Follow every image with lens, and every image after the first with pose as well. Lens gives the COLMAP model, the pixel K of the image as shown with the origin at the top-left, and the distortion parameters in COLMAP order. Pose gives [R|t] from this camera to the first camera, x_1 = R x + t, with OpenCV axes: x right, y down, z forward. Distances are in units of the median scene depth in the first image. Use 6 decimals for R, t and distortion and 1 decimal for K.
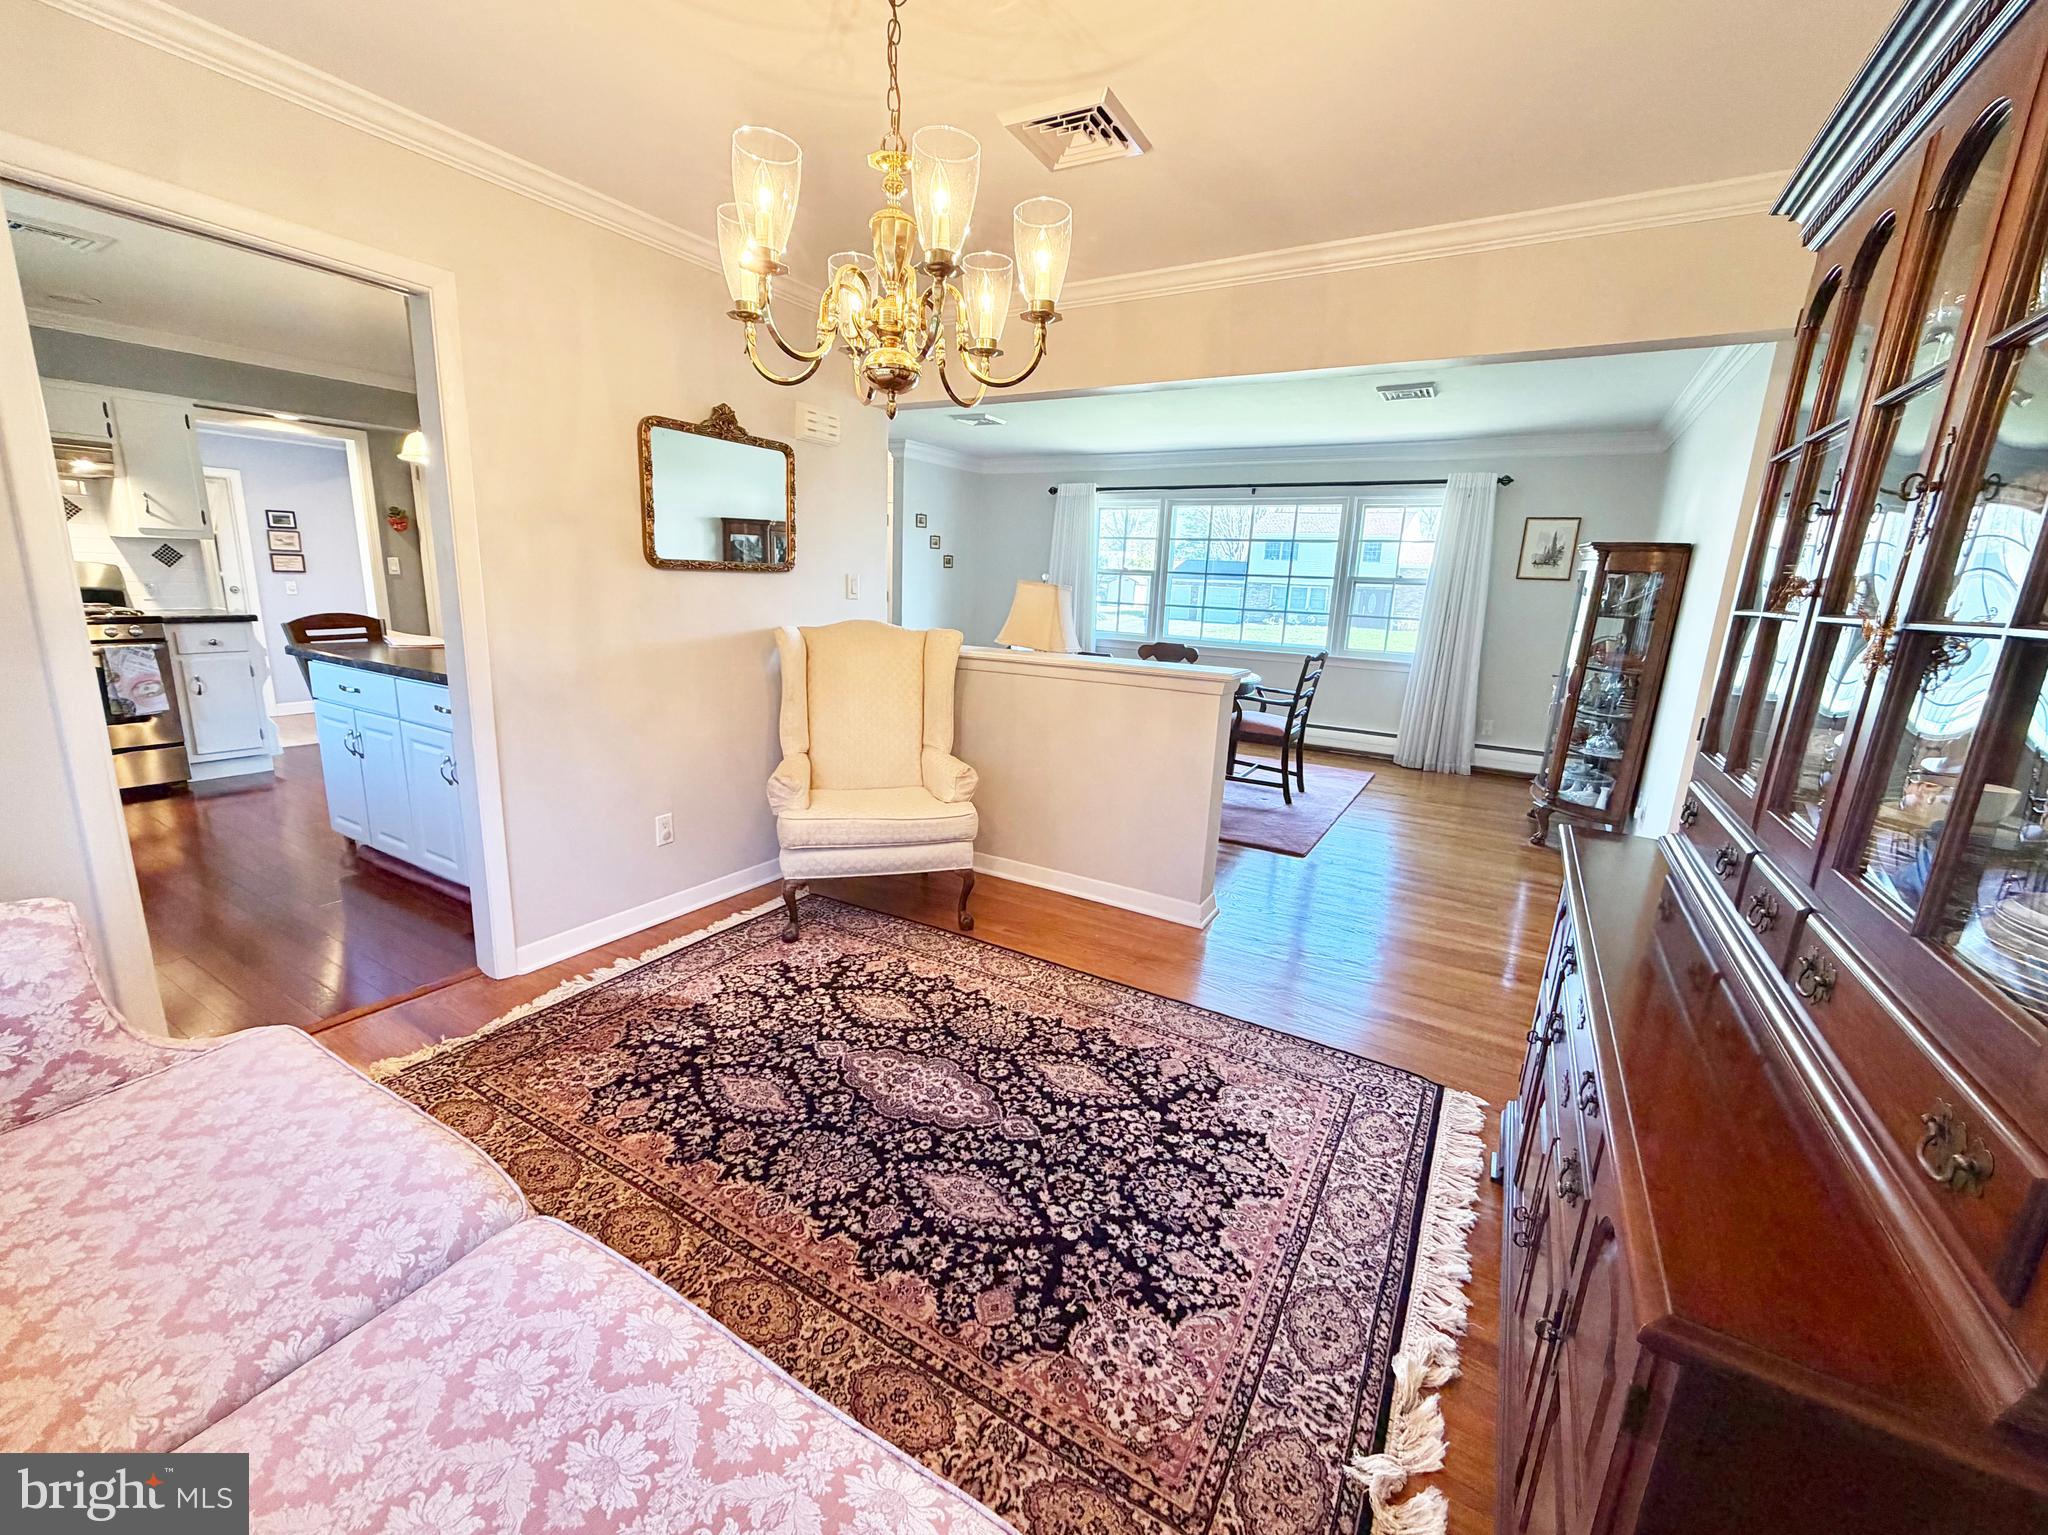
lens RADIAL K [[833.9, 0, 1015.5], [0, 833.9, 765.2], [0, 0, 1]] dist [-0.002878, 0.000021]
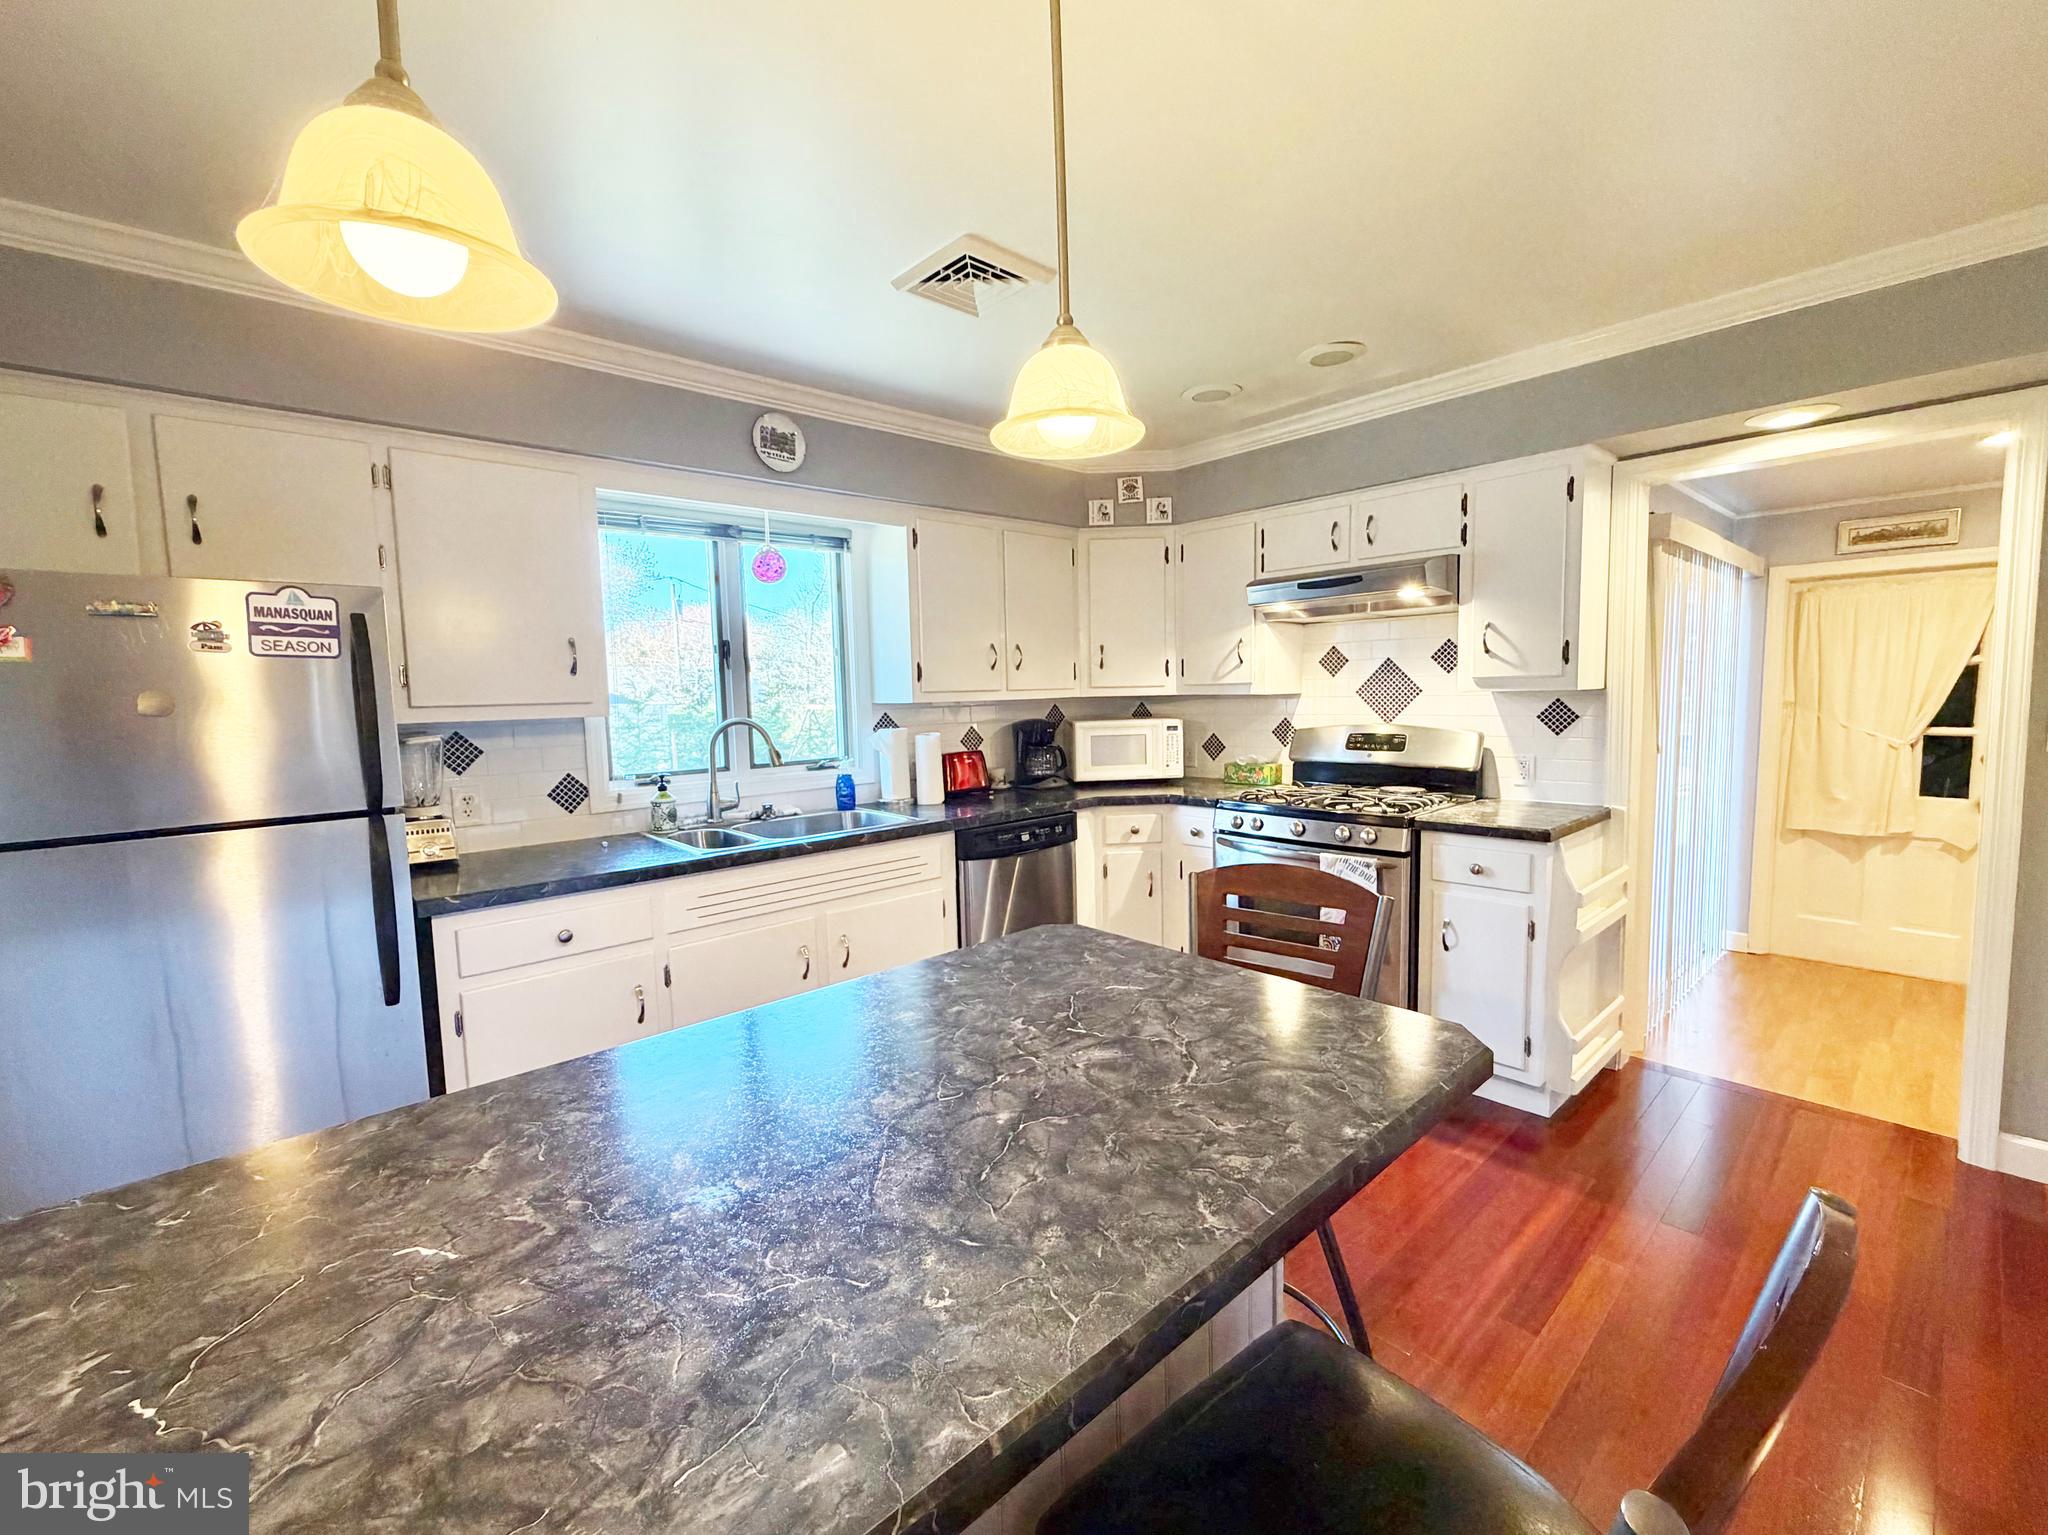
lens RADIAL K [[857.7, 0, 1024.3], [0, 857.7, 761.1], [0, 0, 1]] dist [-0.000789, 0.000026]
pose [[-0.291345, 0.047245, -0.955451, -0.331861], [-0.198317, 0.974098, 0.108640, -0.232834], [0.935836, 0.221134, -0.274430, 0.896724]]
